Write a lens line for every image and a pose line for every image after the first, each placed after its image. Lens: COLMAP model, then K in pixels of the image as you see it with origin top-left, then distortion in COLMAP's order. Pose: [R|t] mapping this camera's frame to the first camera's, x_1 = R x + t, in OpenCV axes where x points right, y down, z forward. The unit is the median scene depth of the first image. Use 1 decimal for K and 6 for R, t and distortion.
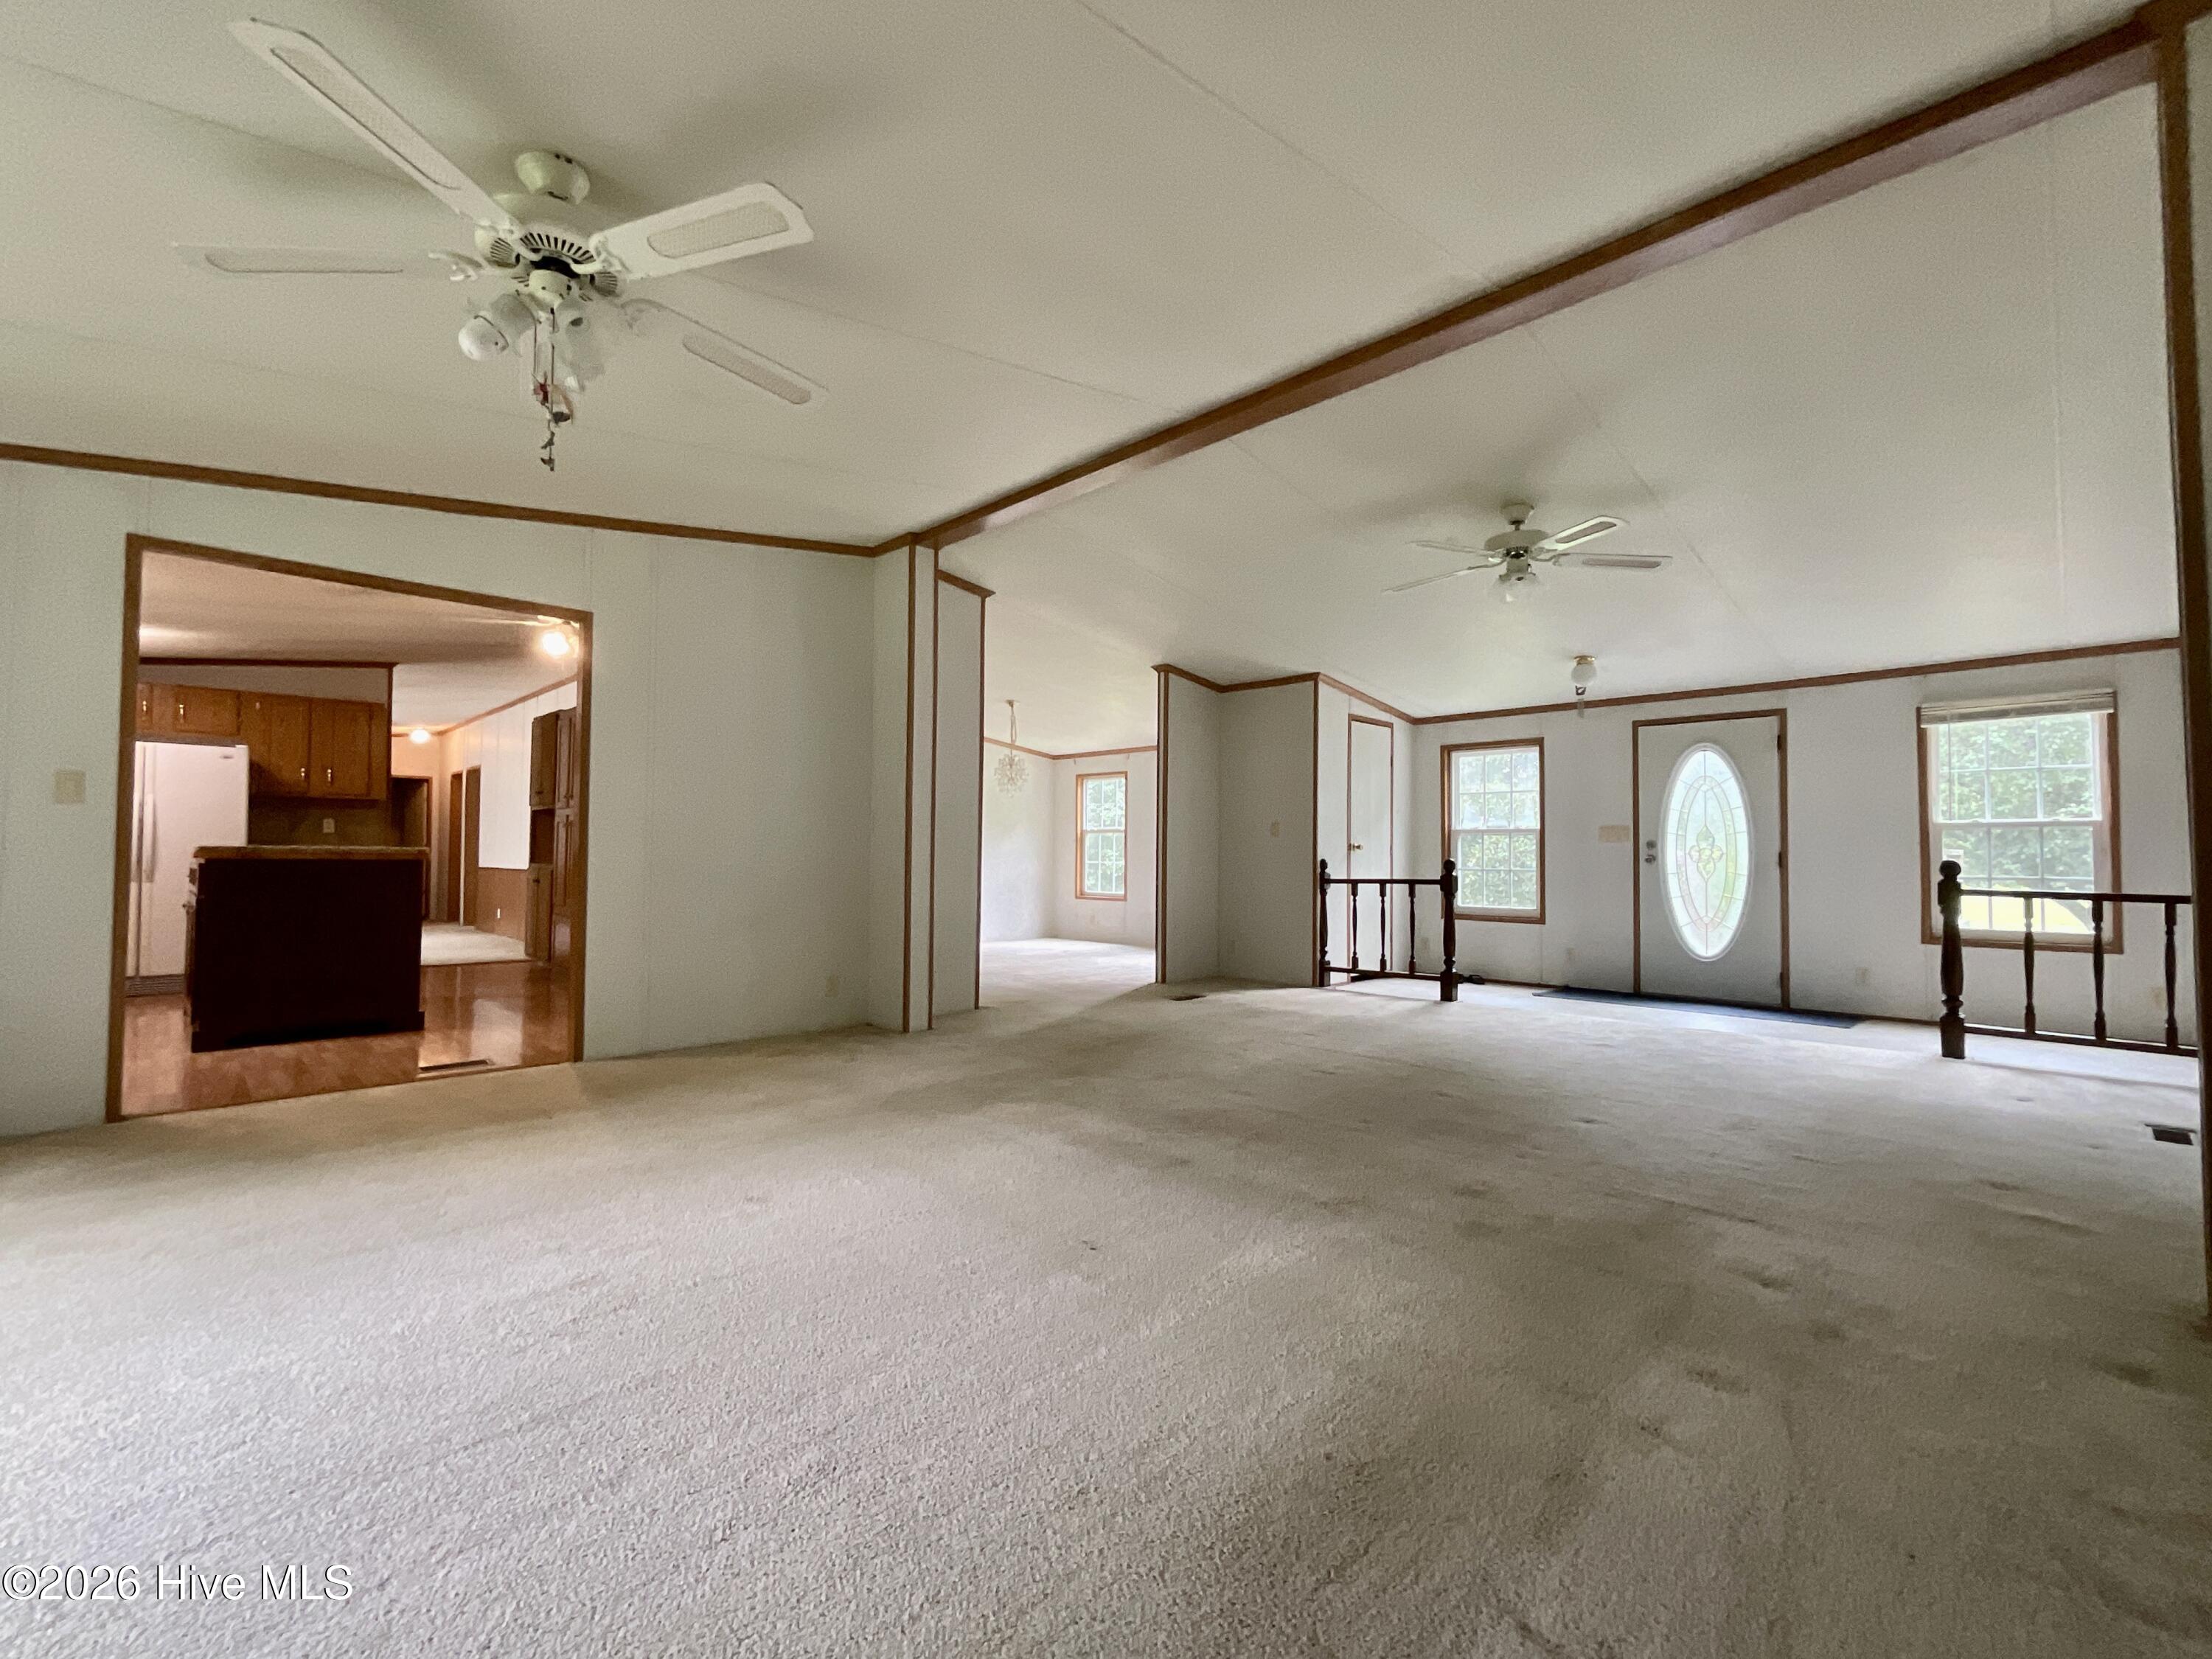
lens RADIAL K [[964.6, 0, 1108.0], [0, 964.6, 829.4], [0, 0, 1]] dist [-0.005620, 0.004494]
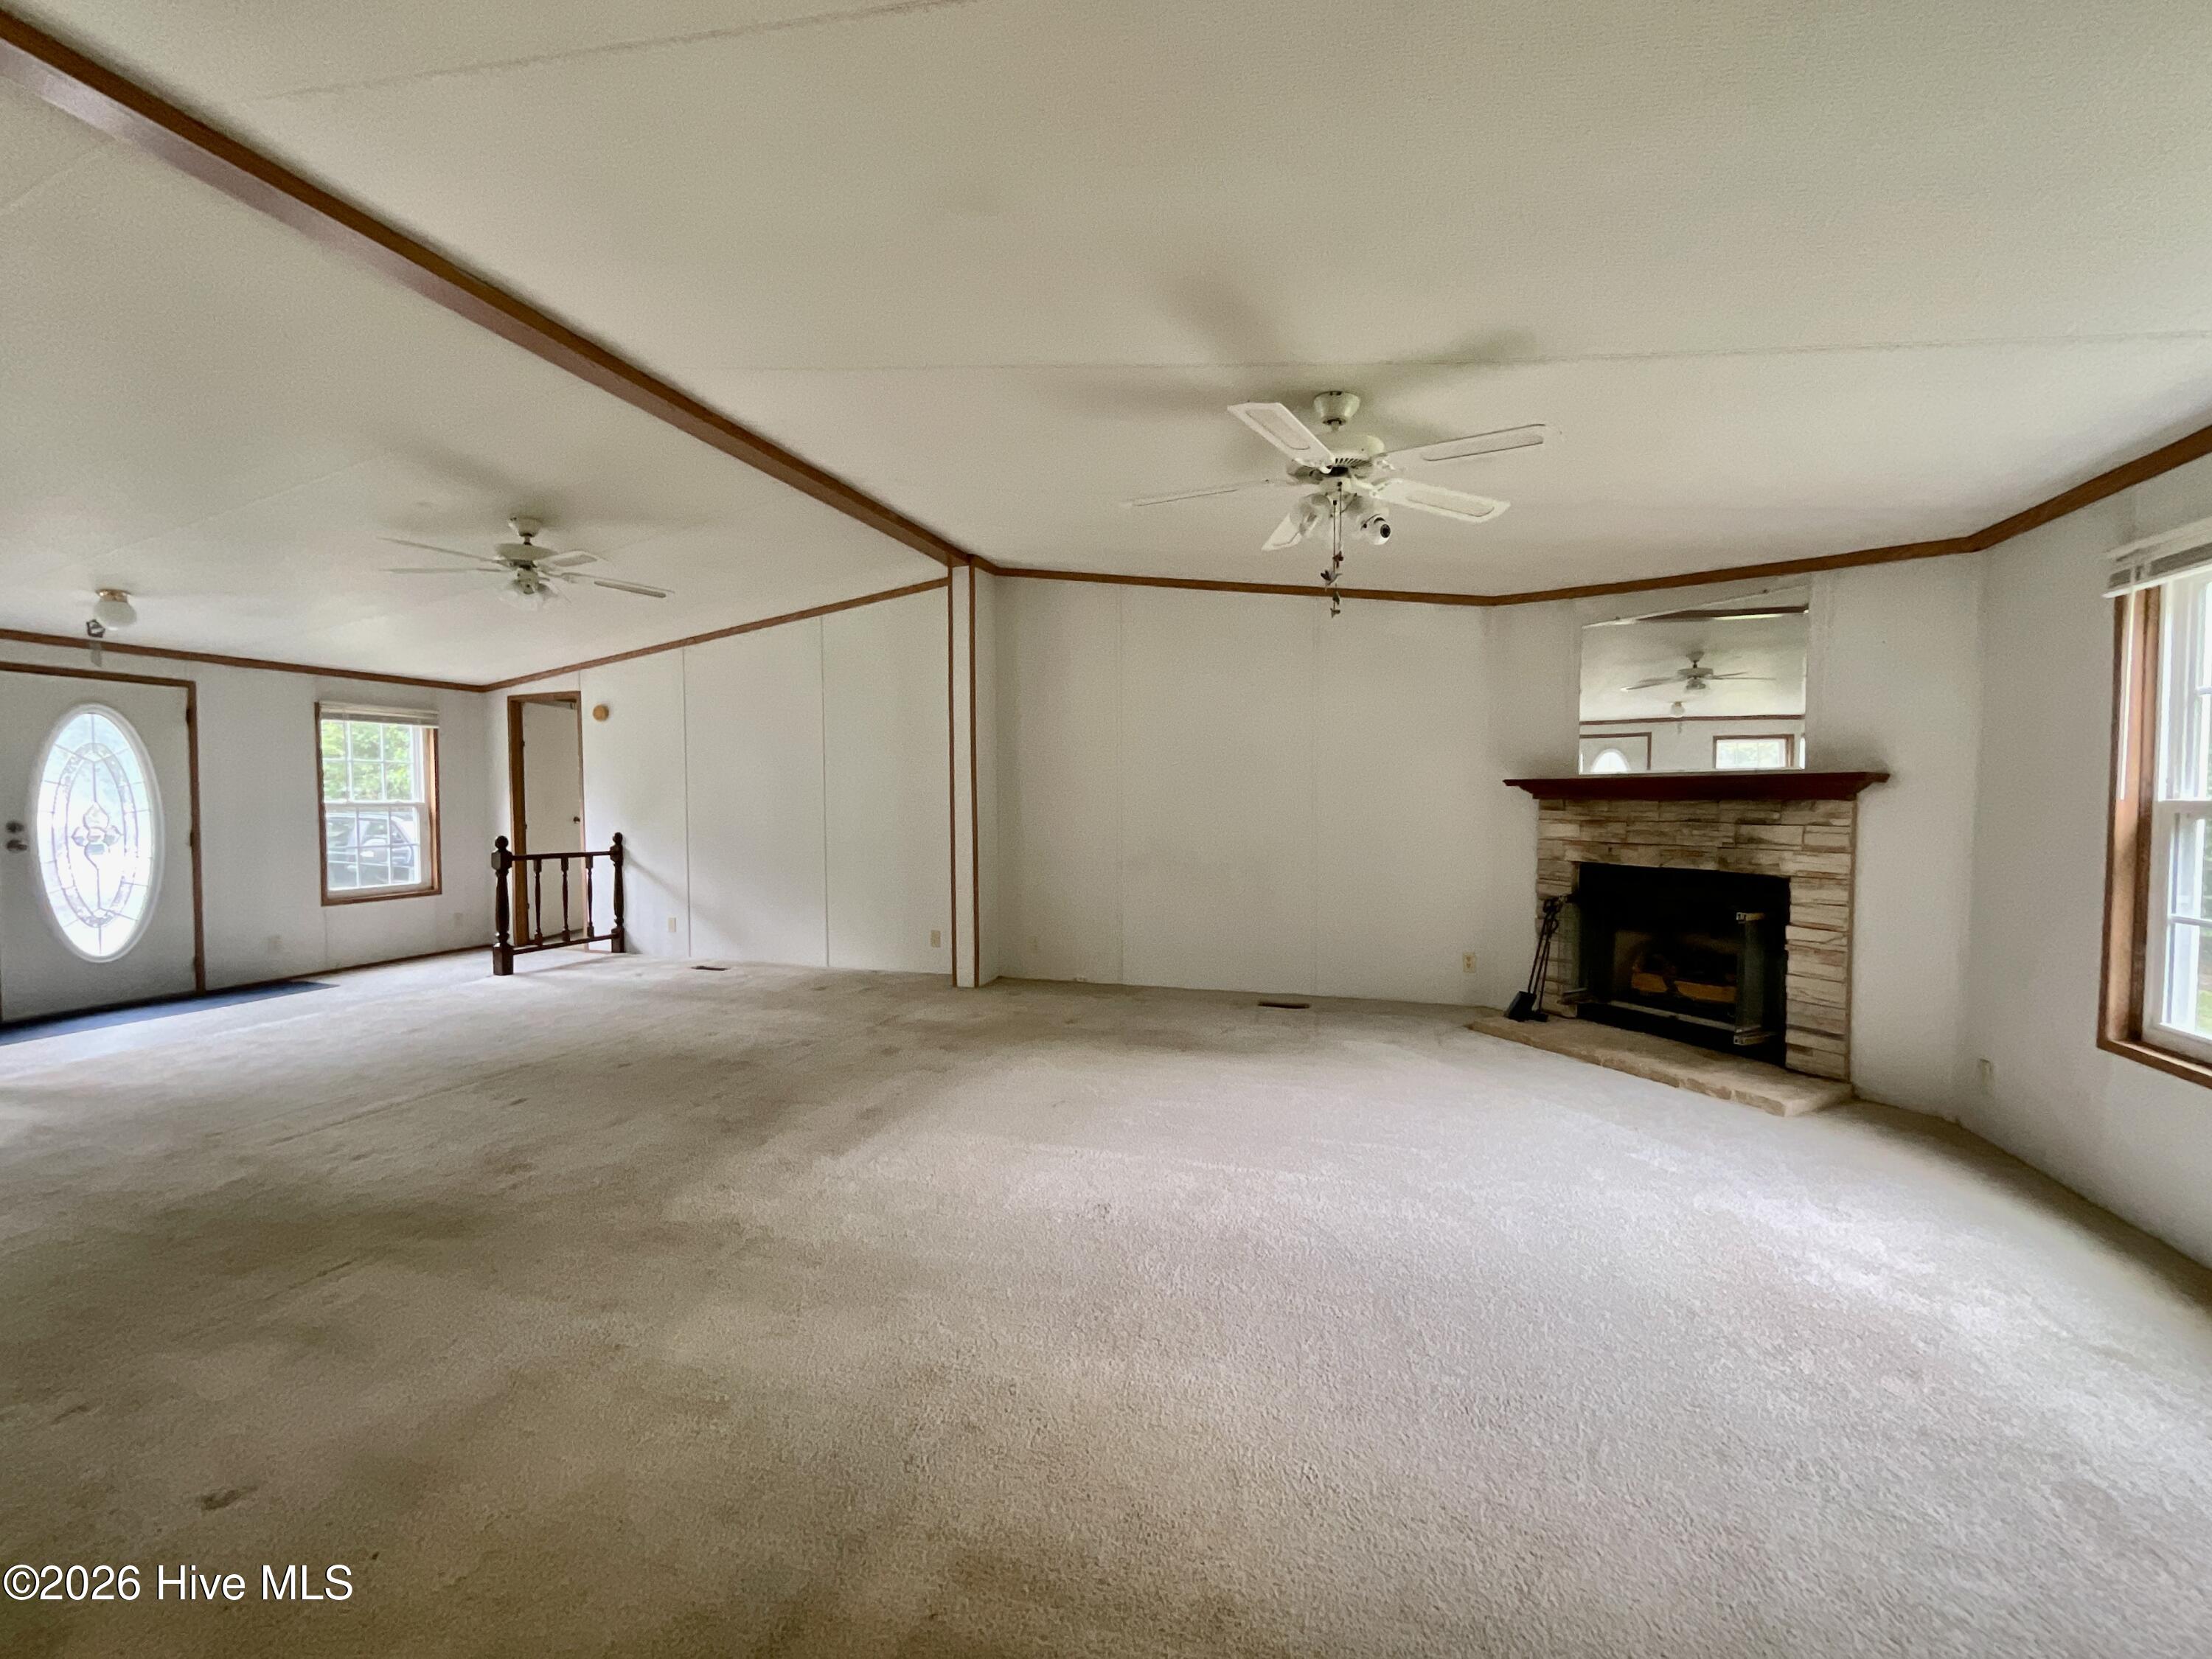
lens RADIAL K [[899.2, 0, 1108.5], [0, 899.2, 829.5], [0, 0, 1]] dist [-0.001407, 0.001034]
pose [[-0.462545, -0.036615, 0.885840, -0.513492], [-0.027751, 0.999255, 0.026813, -0.027901], [-0.886162, -0.012181, -0.463216, 0.605010]]
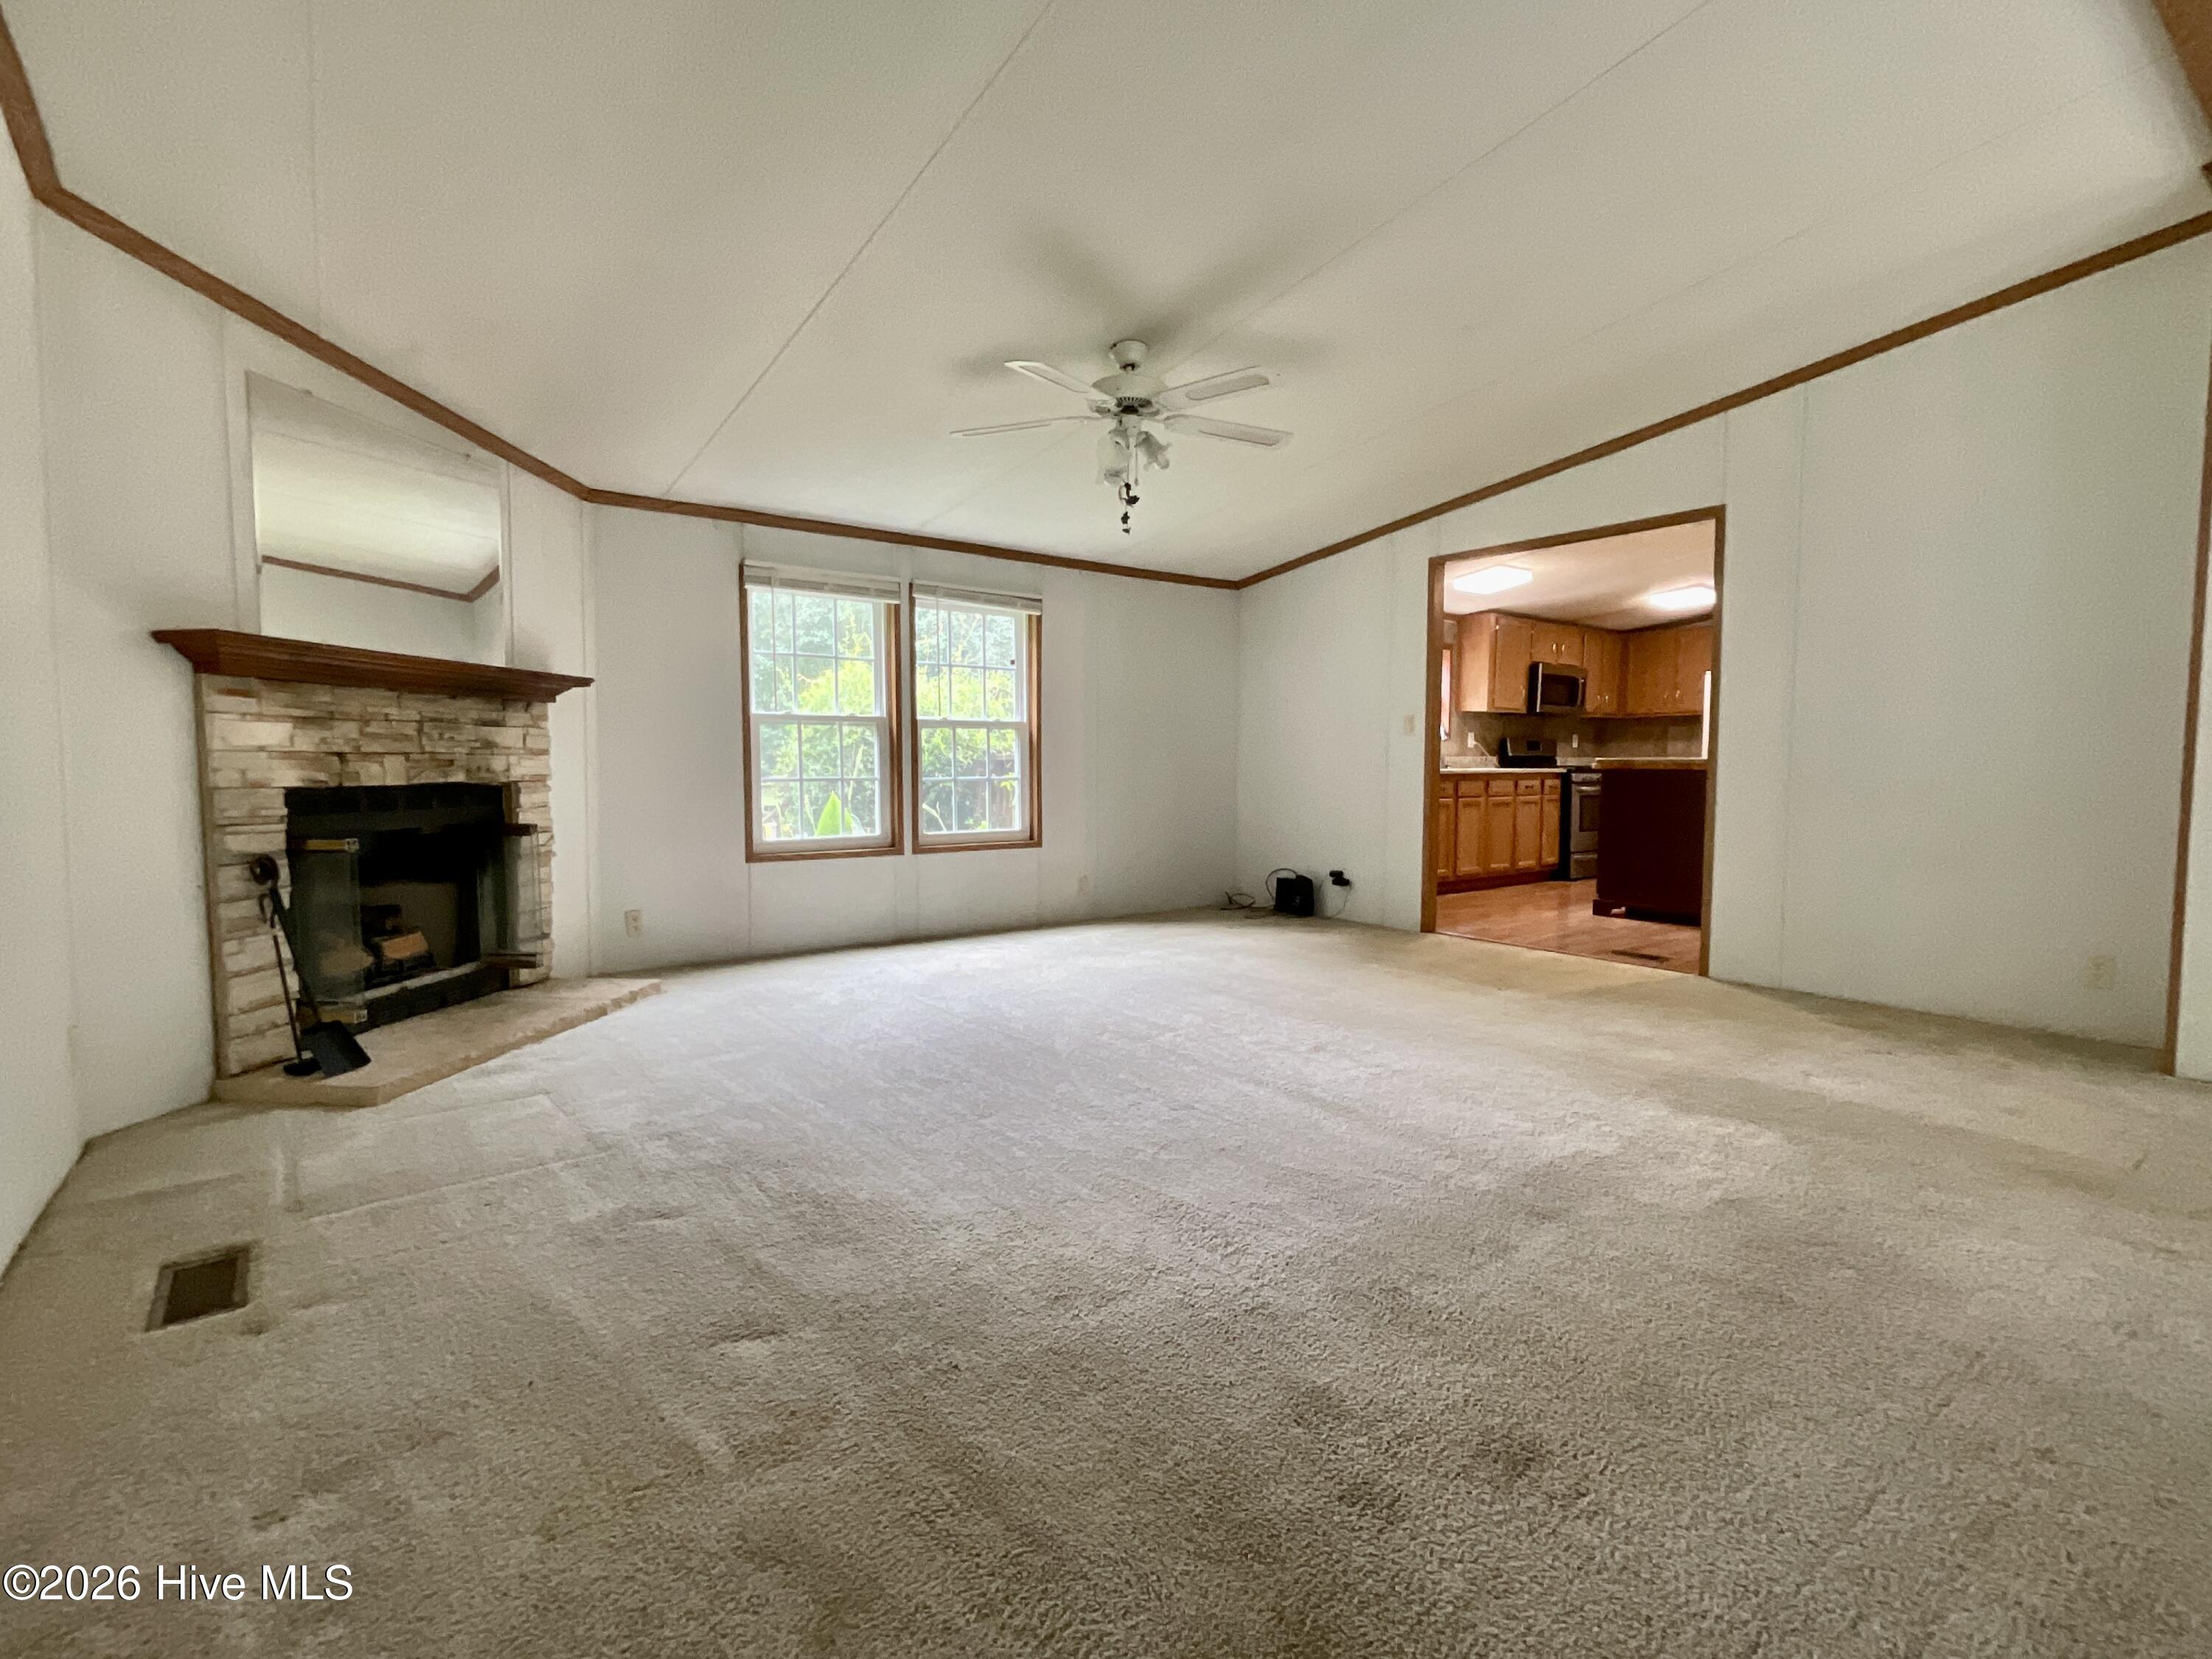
lens RADIAL K [[1039.0, 0, 1125.7], [0, 1039.0, 821.1], [0, 0, 1]] dist [-0.006606, 0.006299]
pose [[-0.118131, 0.049782, -0.991749, 0.391391], [0.029677, 0.998473, 0.046584, 0.011789], [0.992554, -0.023929, -0.119428, 0.380692]]
